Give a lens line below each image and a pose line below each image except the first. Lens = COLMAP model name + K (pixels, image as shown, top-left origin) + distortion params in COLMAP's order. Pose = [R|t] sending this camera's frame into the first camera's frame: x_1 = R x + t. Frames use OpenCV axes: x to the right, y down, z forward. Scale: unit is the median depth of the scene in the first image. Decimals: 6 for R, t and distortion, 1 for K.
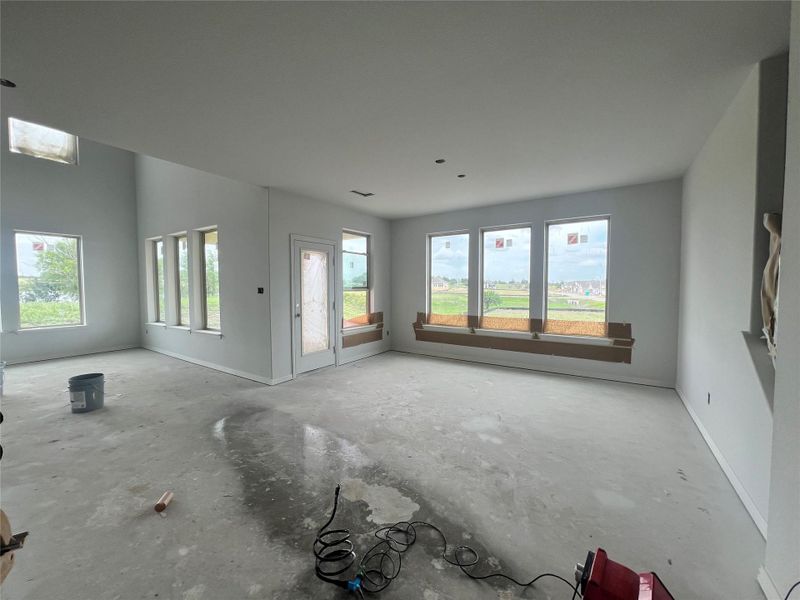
lens RADIAL K [[320.3, 0, 396.9], [0, 320.3, 298.8], [0, 0, 1]] dist [0.000384, -0.000105]
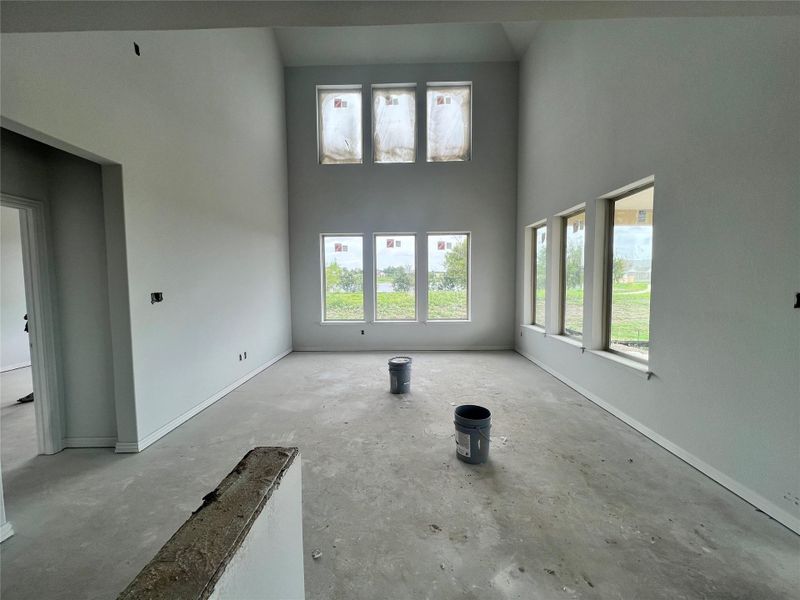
lens RADIAL K [[320.3, 0, 396.9], [0, 320.3, 298.8], [0, 0, 1]] dist [0.000384, -0.000105]
pose [[0.547939, 0.050058, -0.835019, -0.307445], [-0.028907, 0.998745, 0.040905, -0.024557], [0.836019, 0.001725, 0.548698, 0.300756]]
